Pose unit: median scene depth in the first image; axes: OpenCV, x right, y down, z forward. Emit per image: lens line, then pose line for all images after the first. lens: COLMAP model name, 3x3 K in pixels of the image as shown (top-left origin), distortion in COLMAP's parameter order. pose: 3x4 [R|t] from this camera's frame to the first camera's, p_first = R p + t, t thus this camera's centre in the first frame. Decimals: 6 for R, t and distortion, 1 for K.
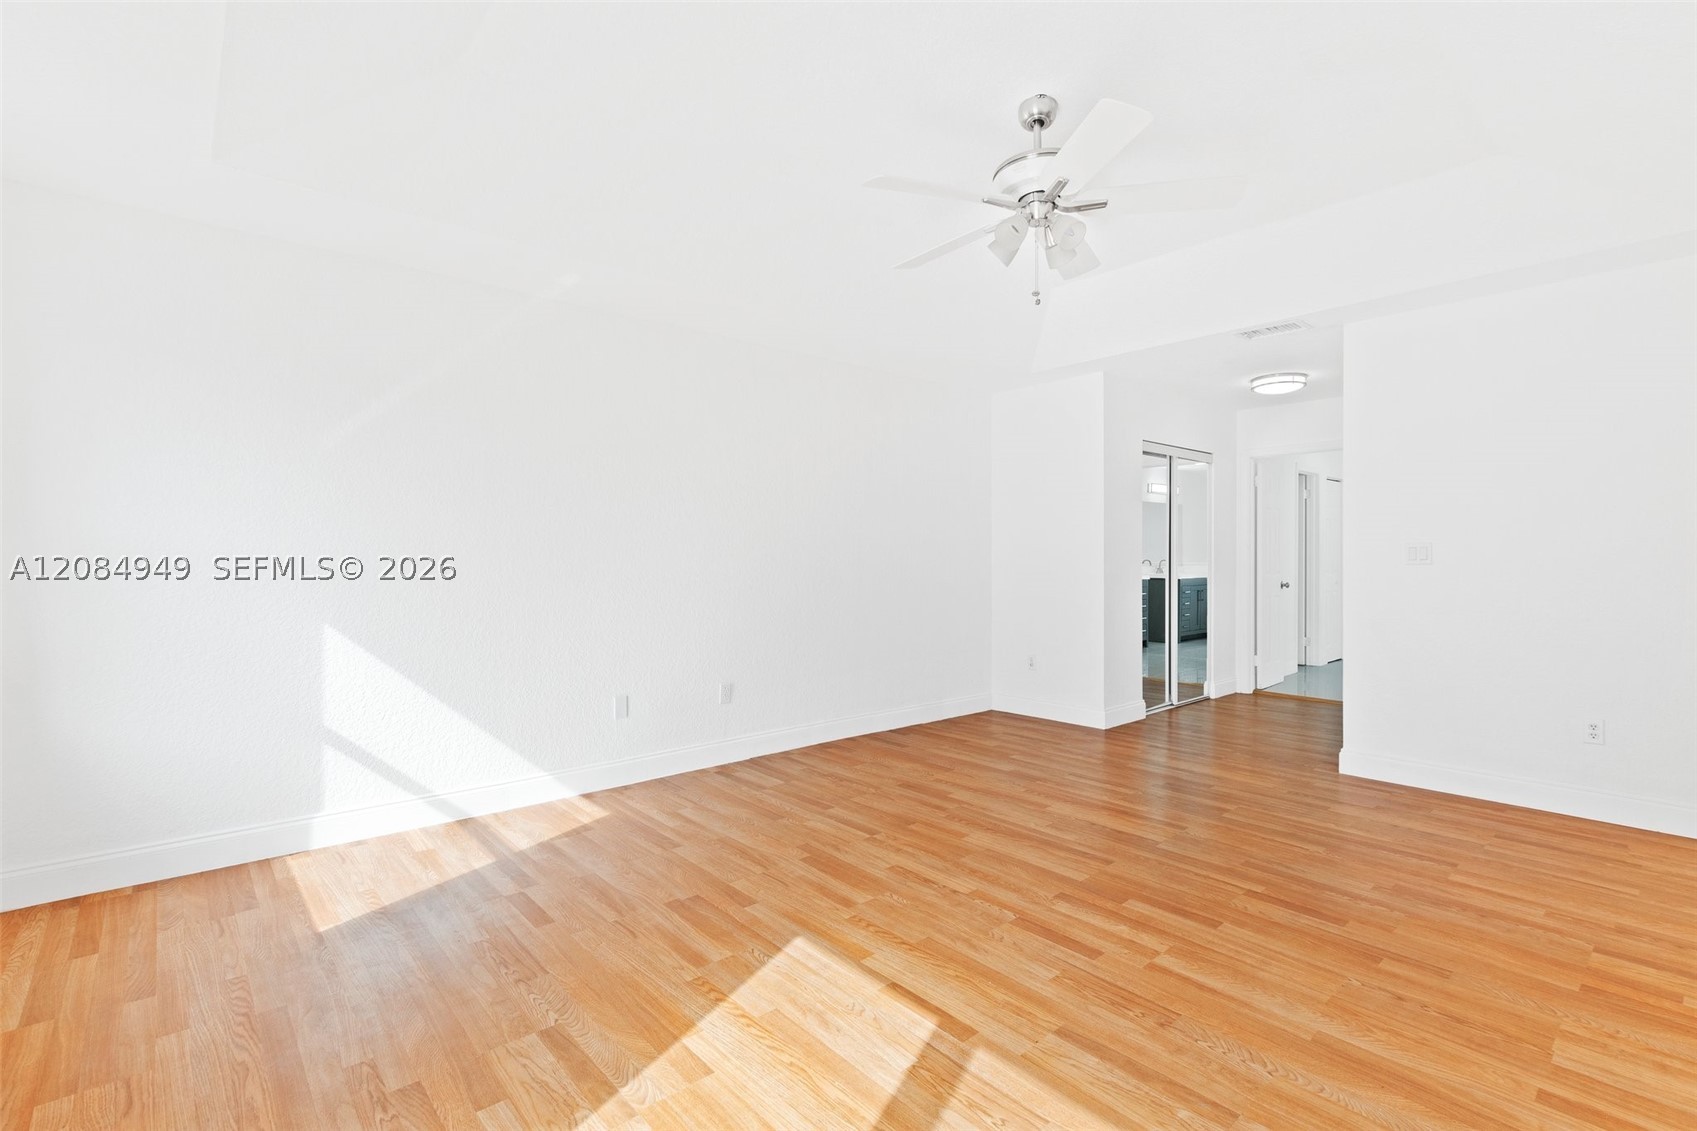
lens RADIAL K [[802.9, 0, 845.6], [0, 802.9, 561.2], [0, 0, 1]] dist [-0.002000, 0.001412]
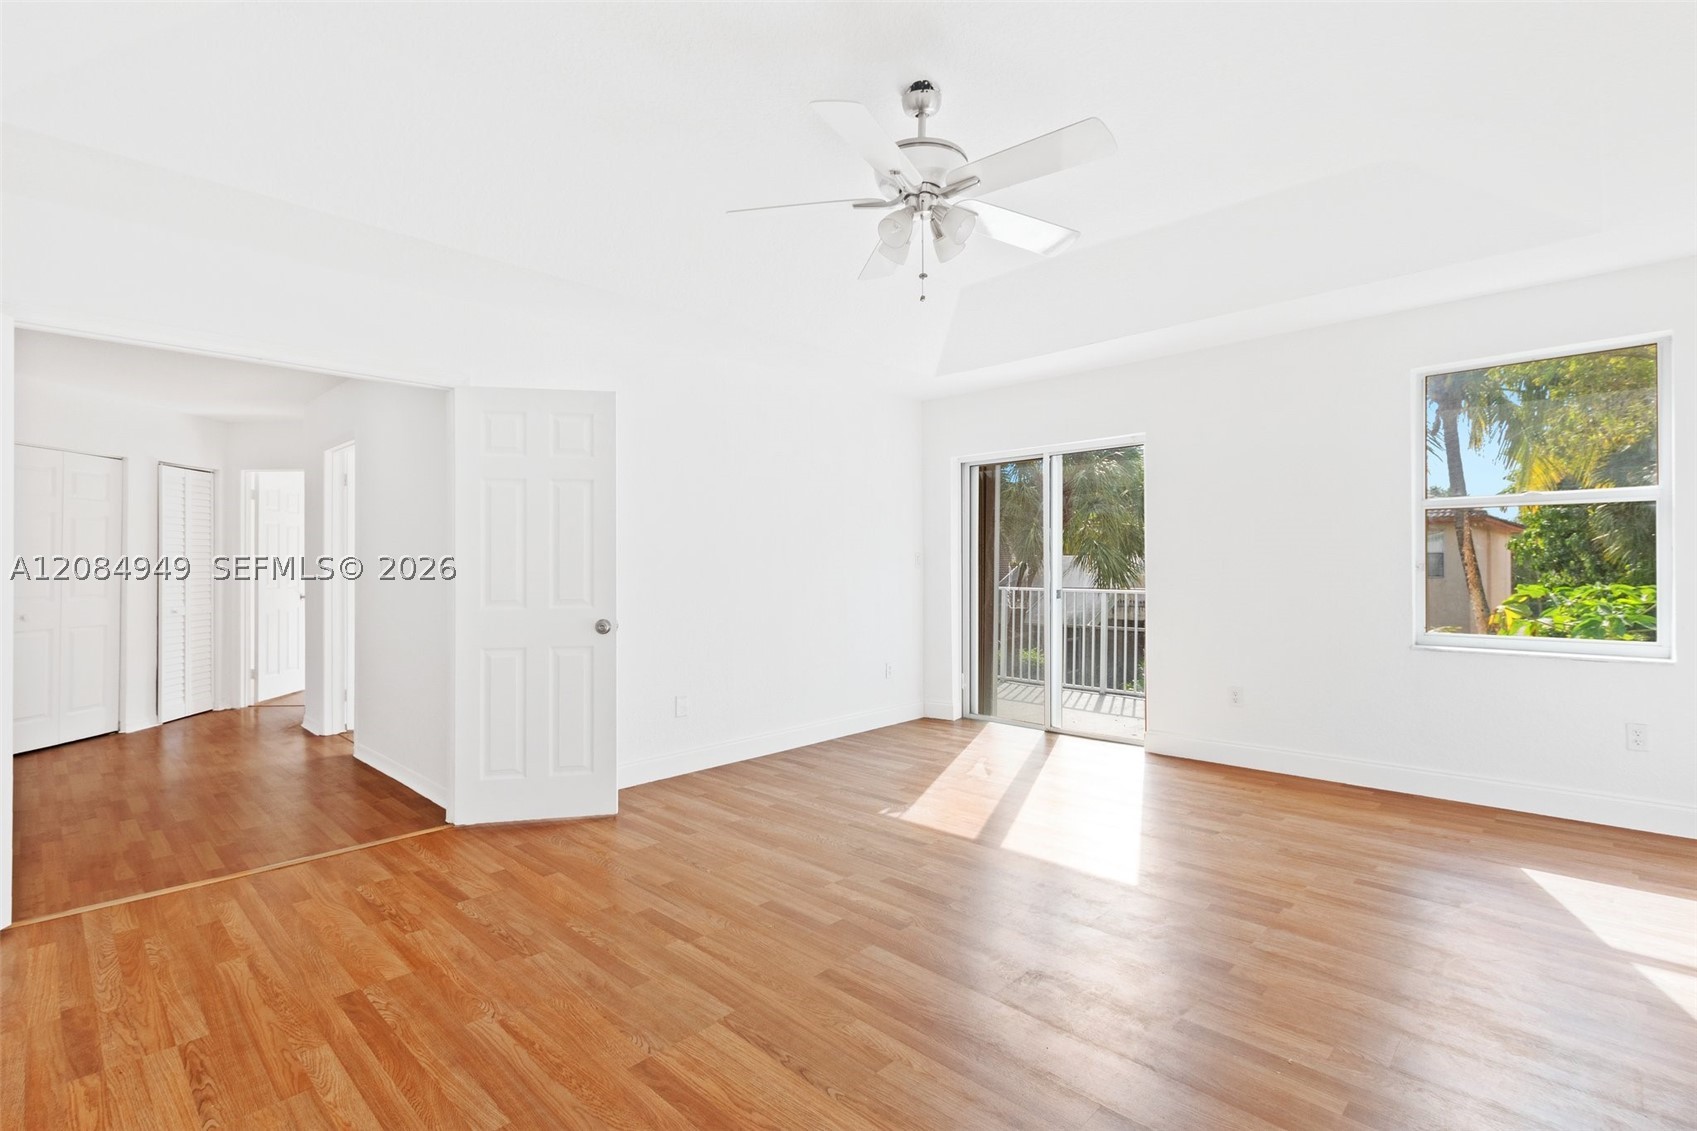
lens RADIAL K [[802.9, 0, 846.2], [0, 802.9, 570.1], [0, 0, 1]] dist [-0.002000, 0.001412]
pose [[-0.997072, 0.010541, -0.075738, 0.422053], [0.009856, 0.999907, 0.009417, -0.005960], [0.075830, 0.008643, -0.997083, 2.034465]]
